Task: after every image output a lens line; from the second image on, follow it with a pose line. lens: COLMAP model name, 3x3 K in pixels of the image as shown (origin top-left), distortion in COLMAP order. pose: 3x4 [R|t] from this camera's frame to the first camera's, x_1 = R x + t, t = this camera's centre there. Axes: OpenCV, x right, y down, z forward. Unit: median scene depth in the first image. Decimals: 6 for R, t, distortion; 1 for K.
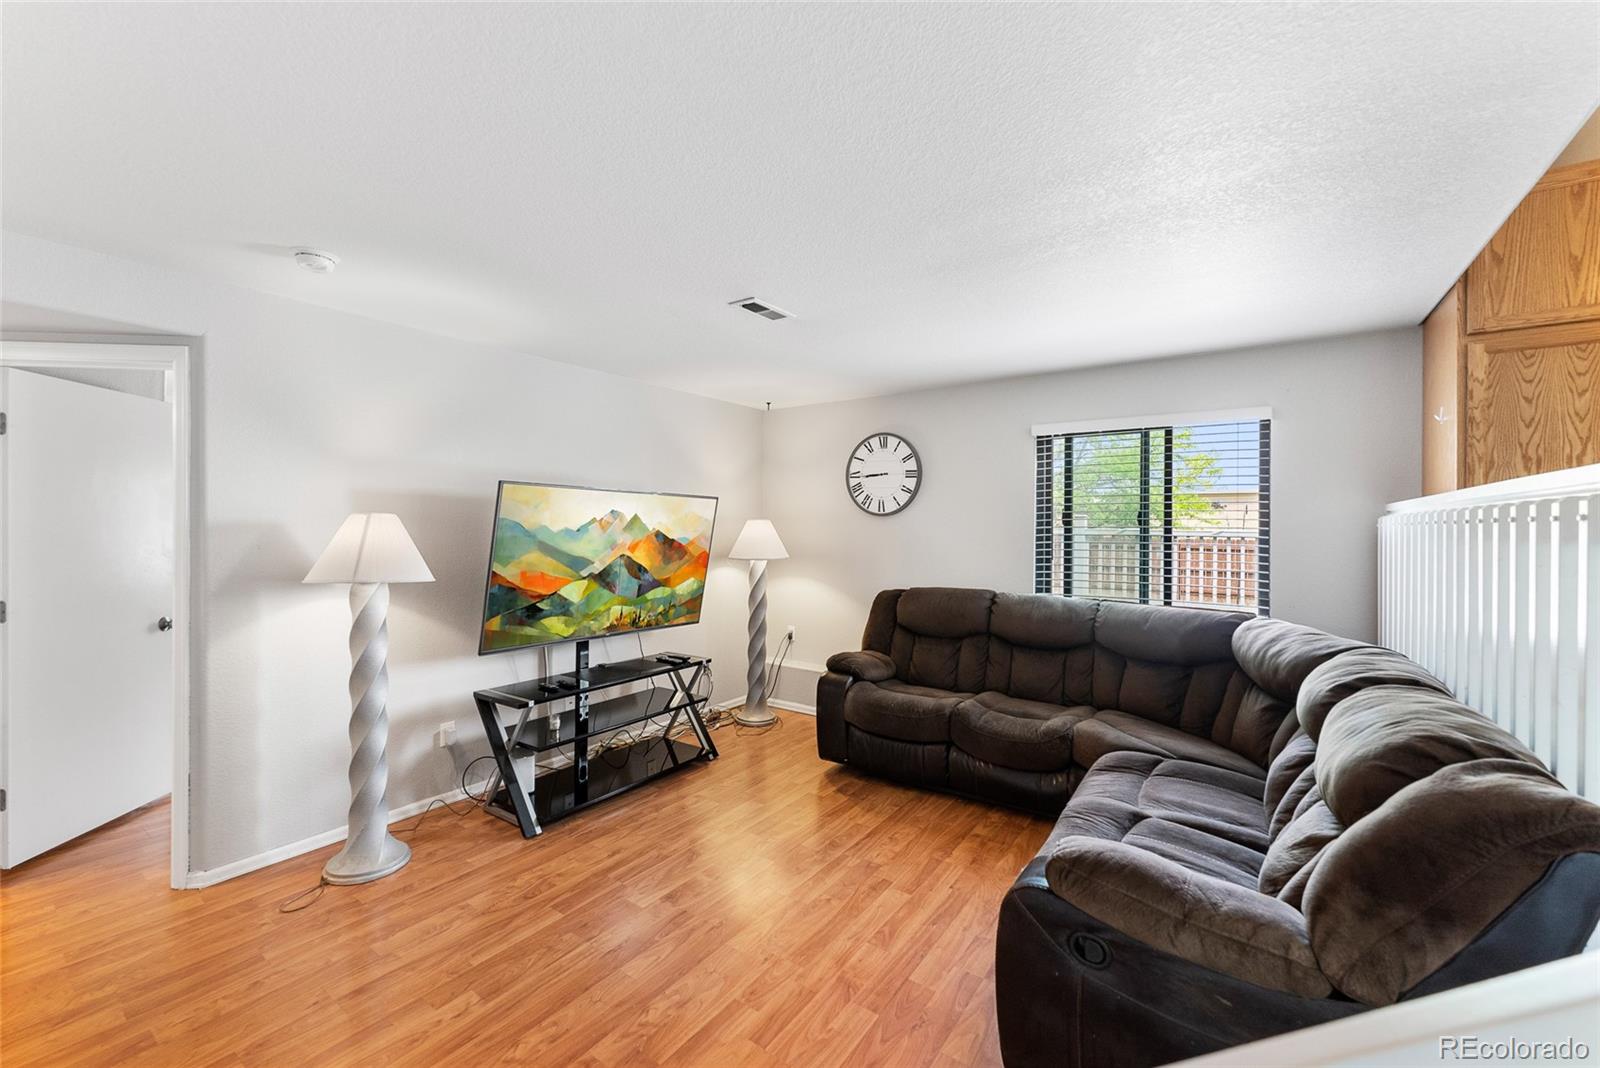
lens RADIAL K [[644.2, 0, 798.2], [0, 644.2, 528.1], [0, 0, 1]] dist [0.002070, -0.000139]
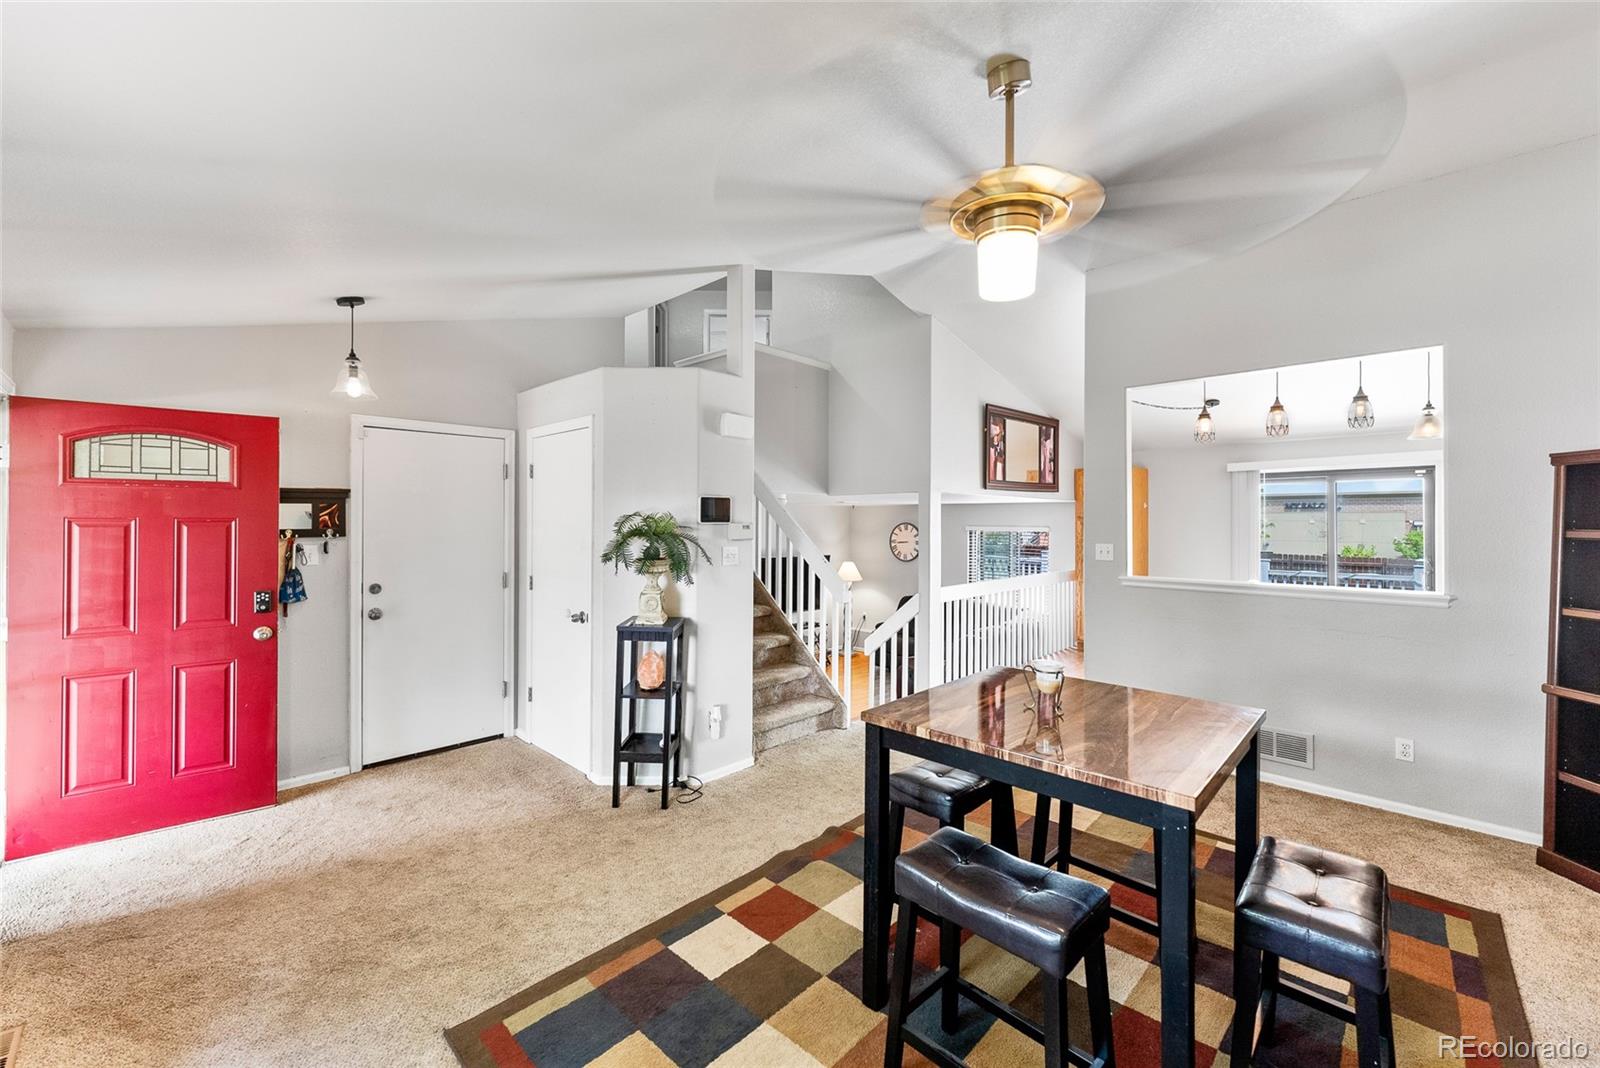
lens RADIAL K [[644.2, 0, 811.7], [0, 644.2, 526.1], [0, 0, 1]] dist [0.002070, -0.000139]
pose [[0.990272, 0.002977, -0.139113, 0.146134], [-0.002509, 0.999991, 0.003535, -0.176339], [0.139123, -0.003152, 0.990270, -1.435495]]
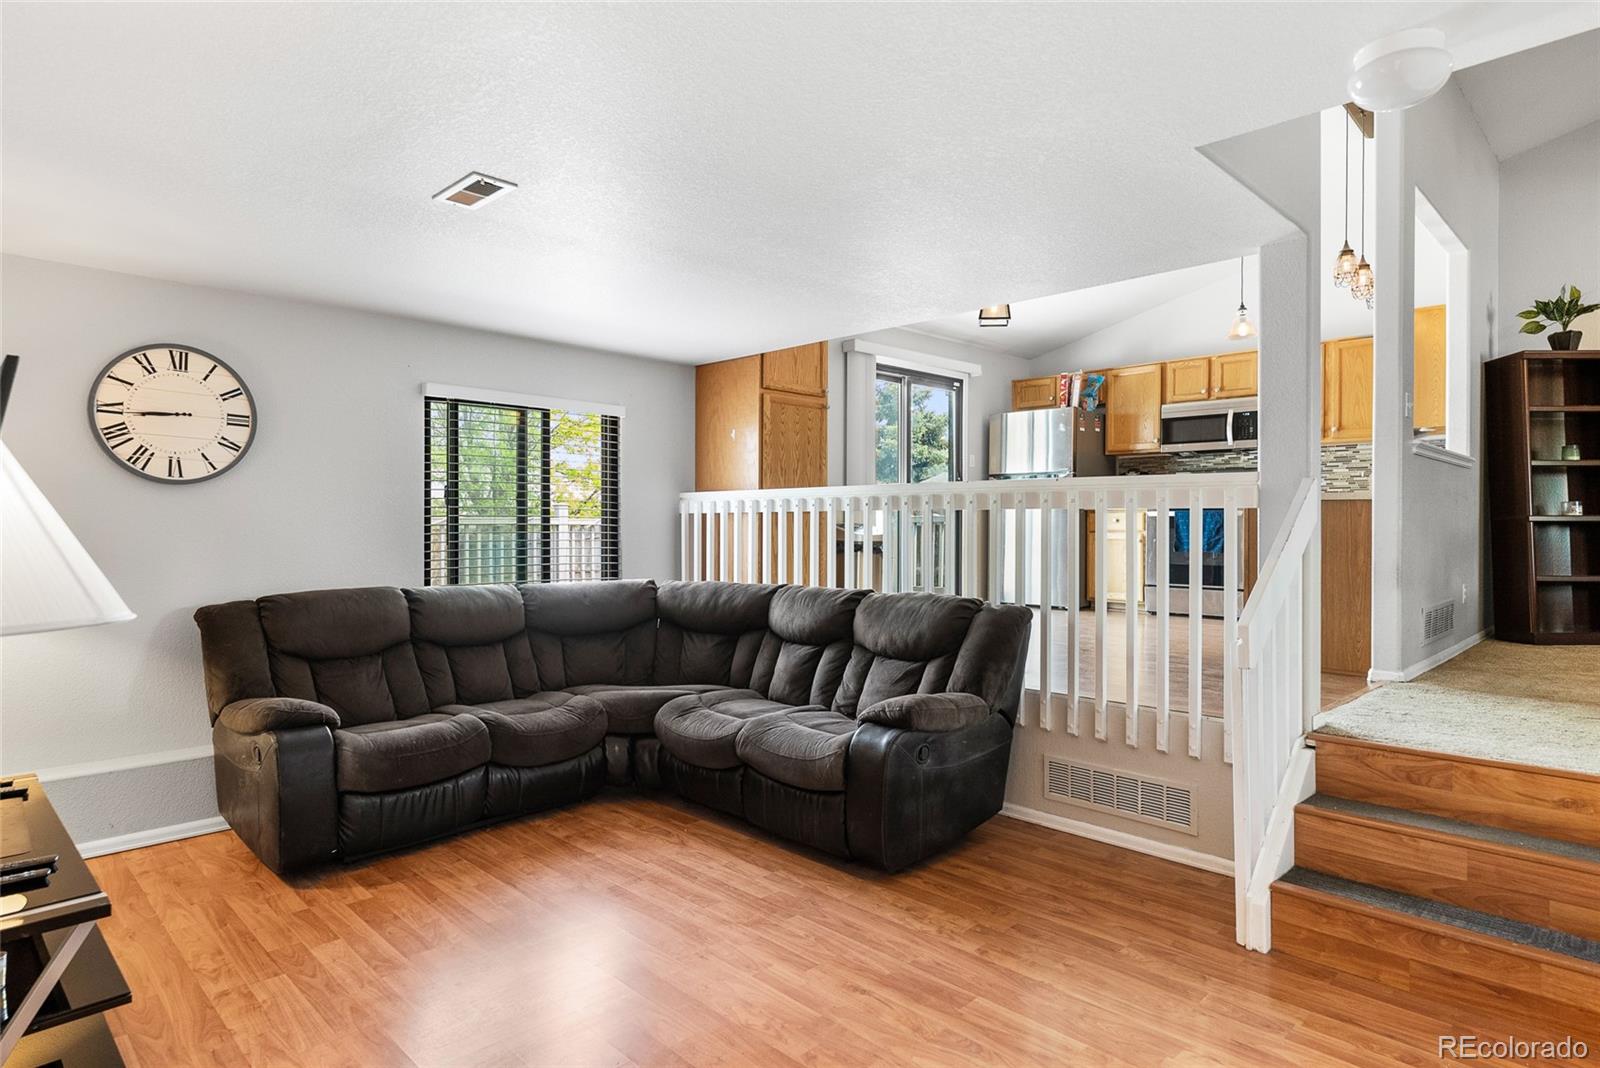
lens RADIAL K [[890.9, 0, 807.3], [0, 890.9, 526.9], [0, 0, 1]] dist [0.000738, 0.000226]
pose [[0.159020, -0.003130, 0.987270, -0.726273], [0.000747, 0.999995, 0.003050, 0.022948], [-0.987275, 0.000253, 0.159022, 0.359557]]
